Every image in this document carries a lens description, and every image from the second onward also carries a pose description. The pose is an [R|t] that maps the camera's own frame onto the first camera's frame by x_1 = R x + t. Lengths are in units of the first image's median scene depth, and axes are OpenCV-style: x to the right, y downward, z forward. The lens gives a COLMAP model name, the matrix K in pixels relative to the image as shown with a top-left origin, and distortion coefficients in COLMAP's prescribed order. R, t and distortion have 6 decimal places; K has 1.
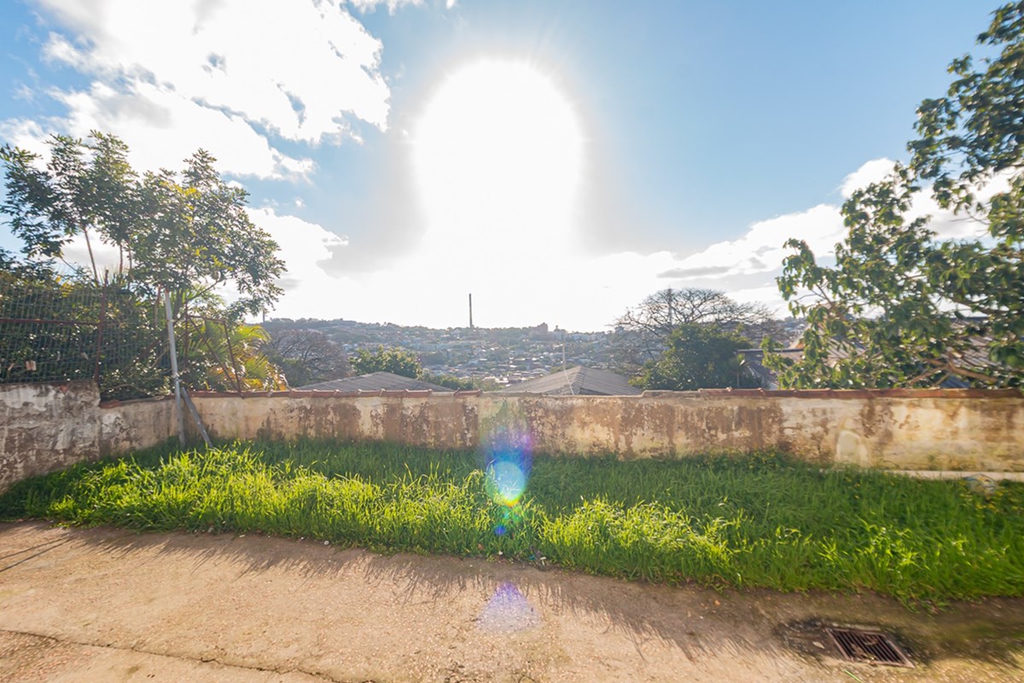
lens RADIAL K [[473.3, 0, 512.0], [0, 473.3, 341.5], [0, 0, 1]] dist [0.014248, -0.000515]
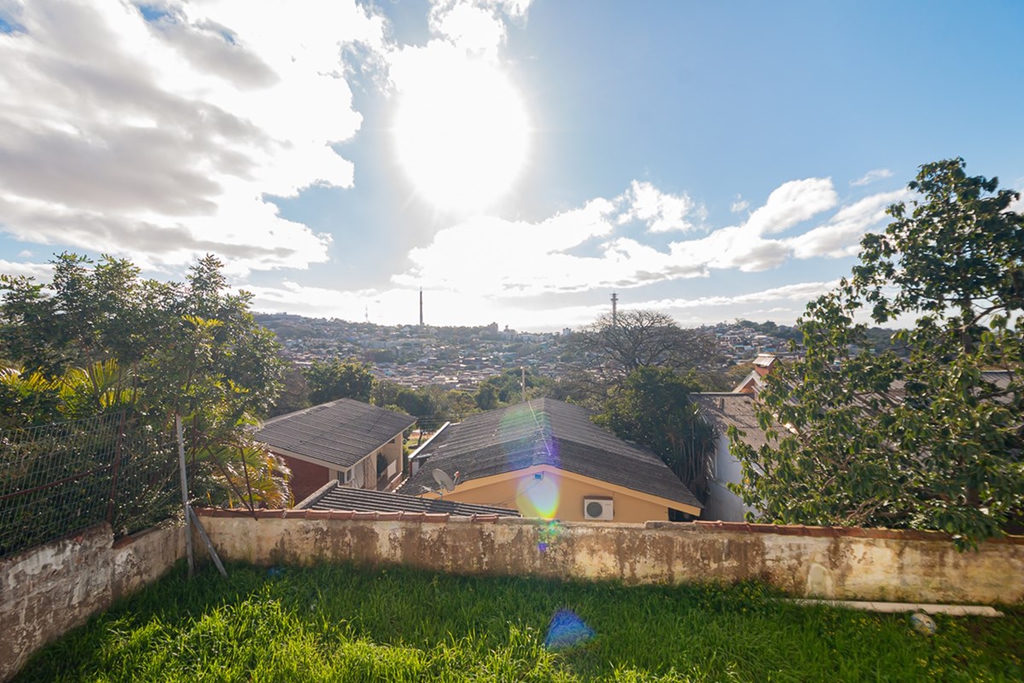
lens RADIAL K [[466.6, 0, 514.1], [0, 466.6, 341.7], [0, 0, 1]] dist [0.013797, -0.000505]
pose [[0.993035, 0.022781, 0.115597, -0.165199], [-0.024064, 0.999663, 0.009723, -0.316299], [-0.115337, -0.012437, 0.993249, -0.053041]]
